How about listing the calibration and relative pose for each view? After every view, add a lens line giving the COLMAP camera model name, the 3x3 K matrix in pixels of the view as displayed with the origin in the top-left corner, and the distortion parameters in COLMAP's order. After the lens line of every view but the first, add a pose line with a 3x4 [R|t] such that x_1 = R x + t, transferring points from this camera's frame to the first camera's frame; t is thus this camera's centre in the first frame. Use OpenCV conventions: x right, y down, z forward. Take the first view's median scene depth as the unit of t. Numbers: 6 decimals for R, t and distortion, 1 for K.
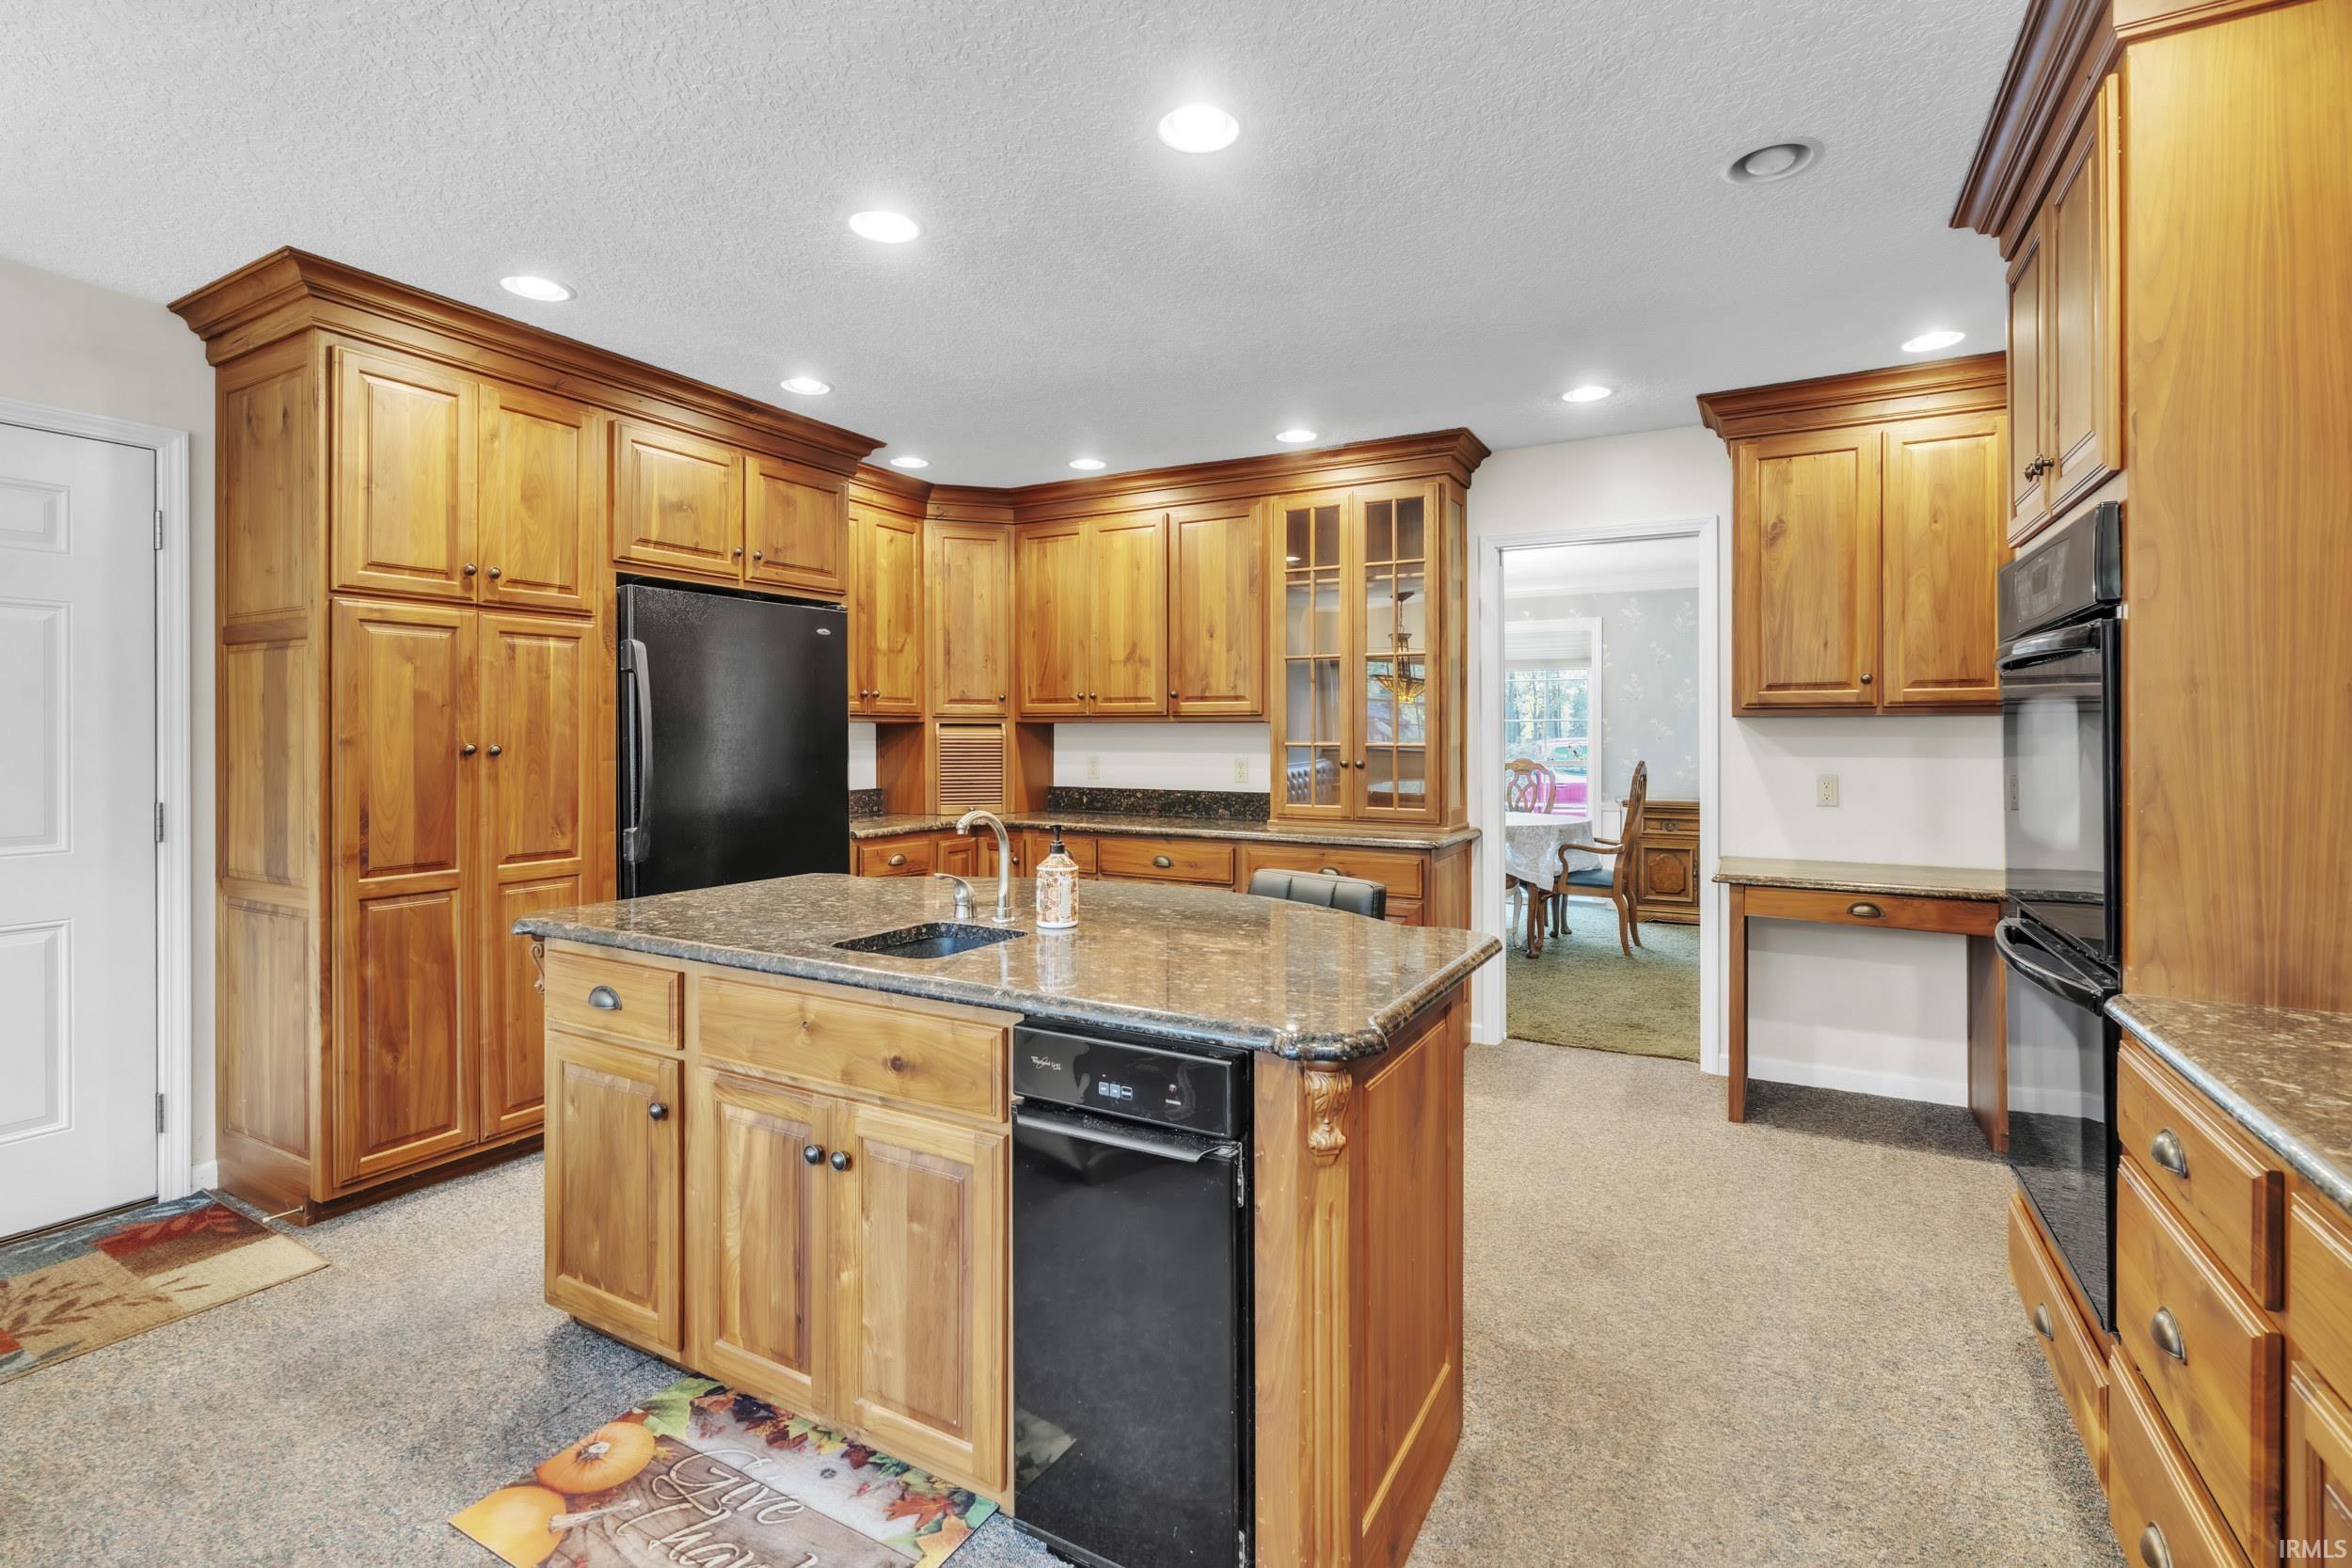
lens RADIAL K [[1069.2, 0, 1169.2], [0, 1069.2, 737.4], [0, 0, 1]] dist [-0.012602, 0.000458]
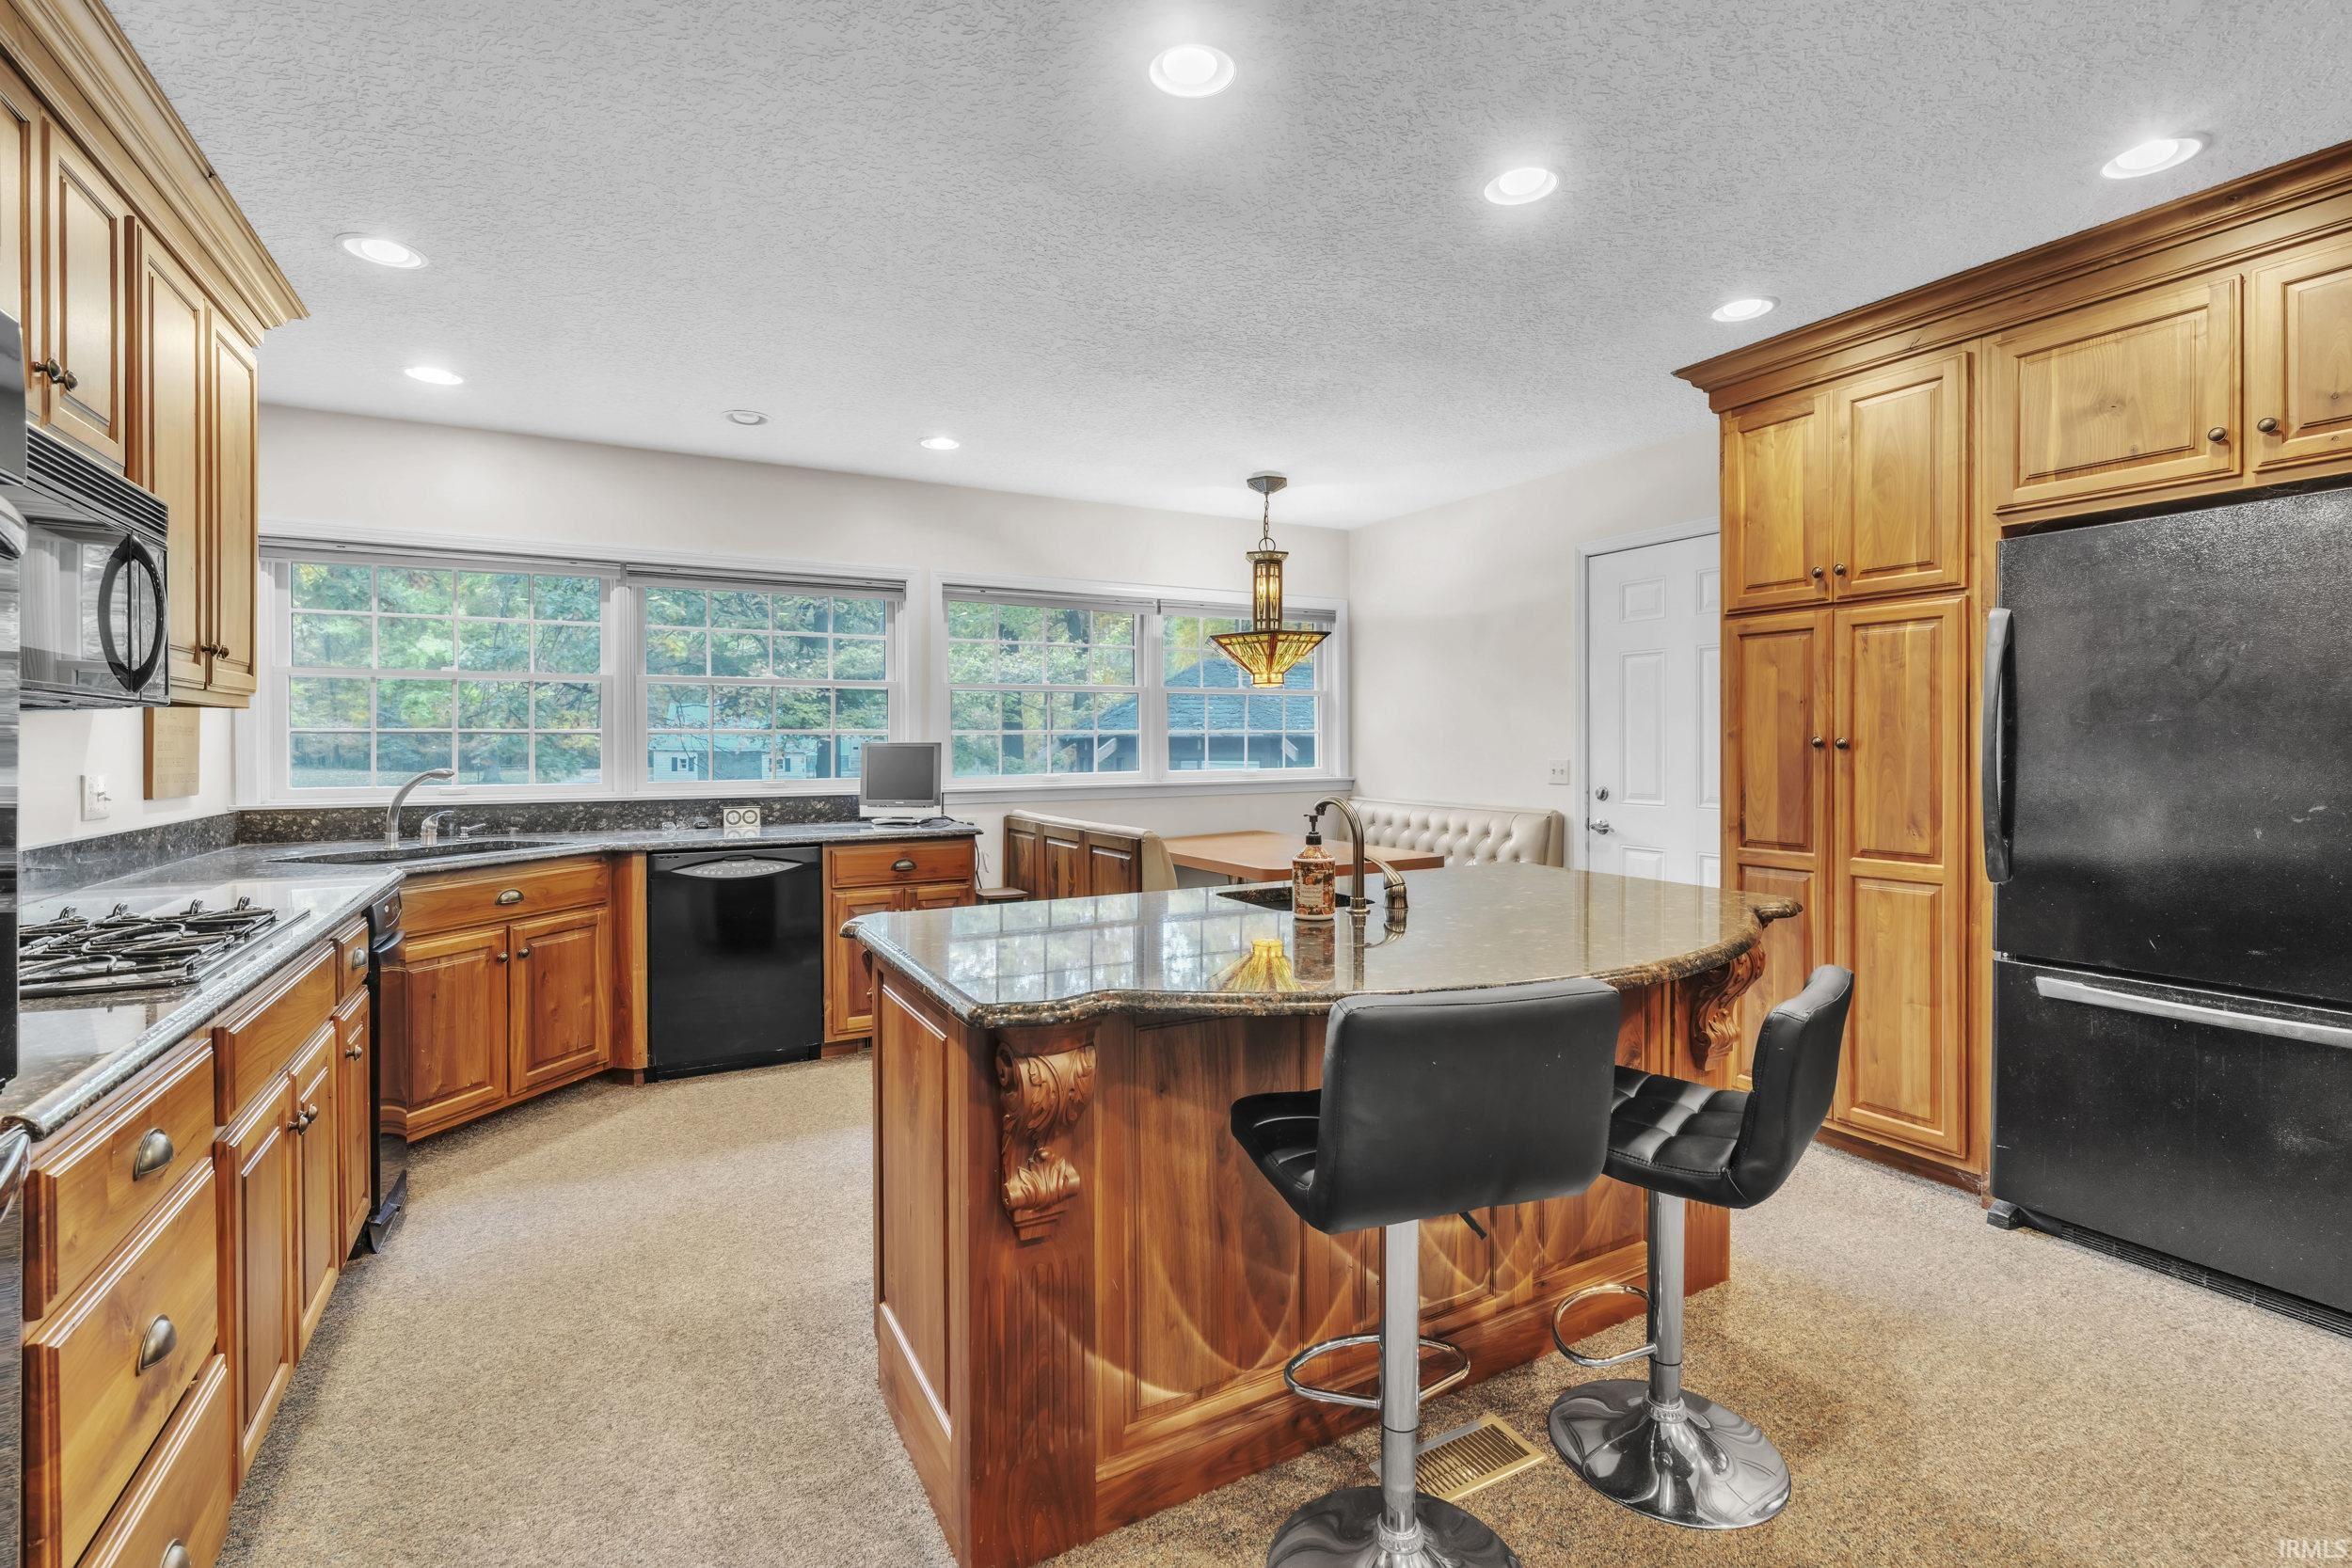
lens RADIAL K [[1069.2, 0, 1171.6], [0, 1069.2, 759.4], [0, 0, 1]] dist [-0.012602, 0.000458]
pose [[-0.526653, 0.017696, -0.849896, 0.544432], [0.007184, 0.999840, 0.016366, 0.006057], [0.850050, 0.002513, -0.526696, 0.941692]]
